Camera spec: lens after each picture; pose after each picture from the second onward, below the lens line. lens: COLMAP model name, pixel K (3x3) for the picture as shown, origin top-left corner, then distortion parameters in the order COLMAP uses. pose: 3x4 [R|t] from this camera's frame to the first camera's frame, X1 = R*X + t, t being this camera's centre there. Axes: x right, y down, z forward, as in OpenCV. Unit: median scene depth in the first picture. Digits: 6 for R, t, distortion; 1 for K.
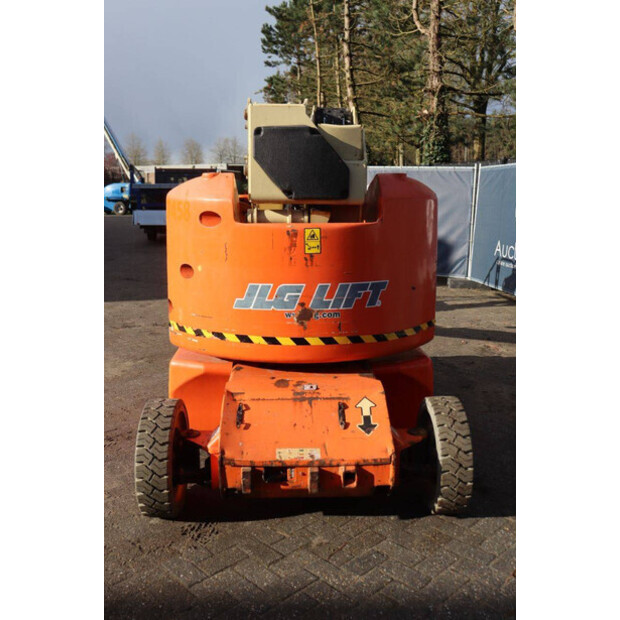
lens RADIAL K [[604.7, 0, 304.7], [0, 604.7, 291.1], [0, 0, 1]] dist [-0.050255, 0.000000]
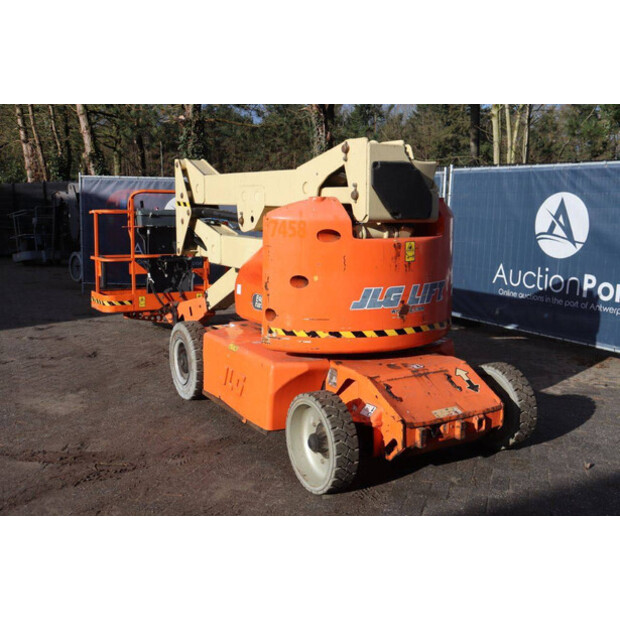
lens RADIAL K [[713.9, 0, 286.8], [0, 713.9, 284.8], [0, 0, 1]] dist [-0.001807, 0.000000]
pose [[0.873483, -0.055157, 0.483721, -0.932166], [0.075510, 0.996887, -0.022682, 0.001877], [-0.480964, 0.056338, 0.874929, -0.186313]]
